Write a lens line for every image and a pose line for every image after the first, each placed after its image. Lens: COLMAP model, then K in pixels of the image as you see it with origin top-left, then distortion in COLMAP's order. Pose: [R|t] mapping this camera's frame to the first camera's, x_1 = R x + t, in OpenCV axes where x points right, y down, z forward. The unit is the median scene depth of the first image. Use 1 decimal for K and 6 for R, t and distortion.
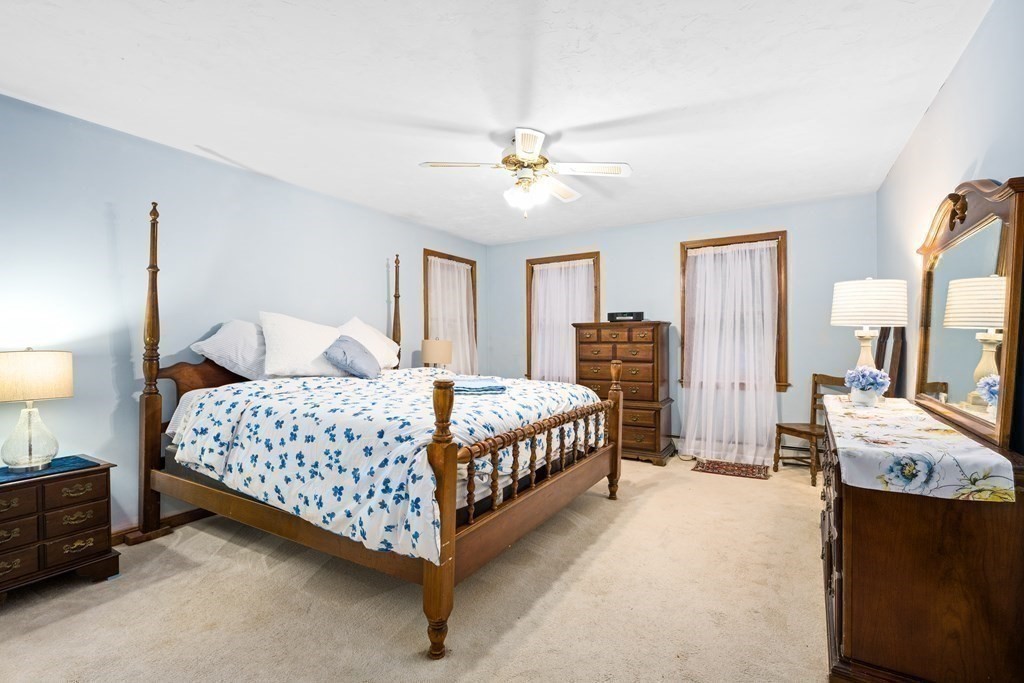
lens RADIAL K [[459.3, 0, 508.4], [0, 459.3, 343.3], [0, 0, 1]] dist [-0.014921, 0.000818]
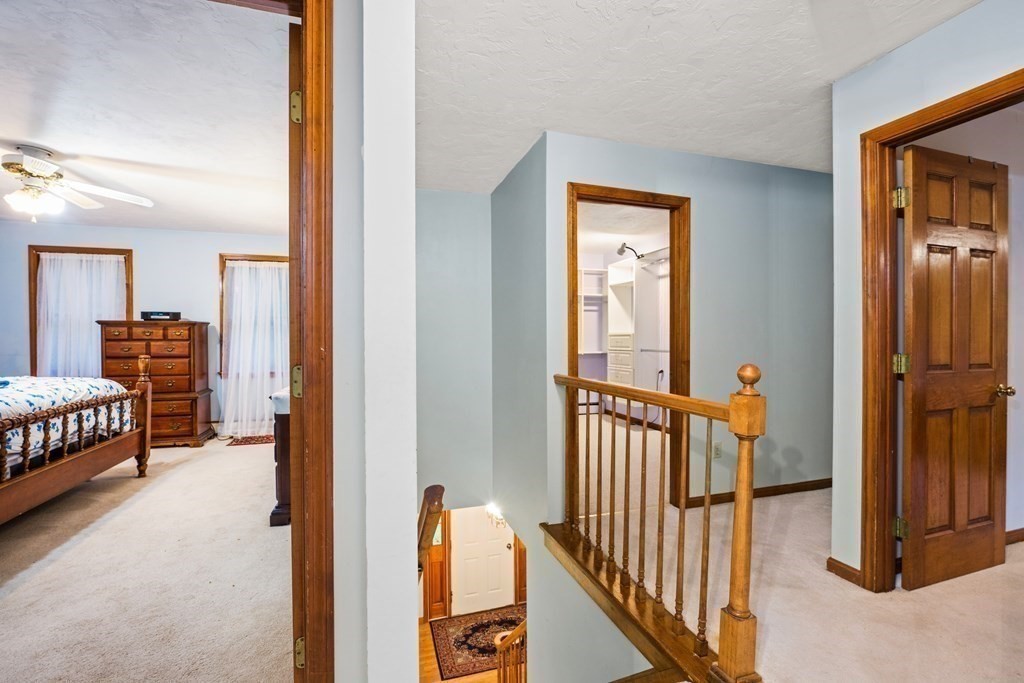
lens RADIAL K [[459.3, 0, 508.4], [0, 459.3, 343.3], [0, 0, 1]] dist [-0.014921, 0.000818]
pose [[0.649383, -0.004734, 0.760447, -0.041768], [0.001133, 0.999986, 0.005258, 0.001999], [-0.760461, -0.002553, 0.649379, -0.469171]]
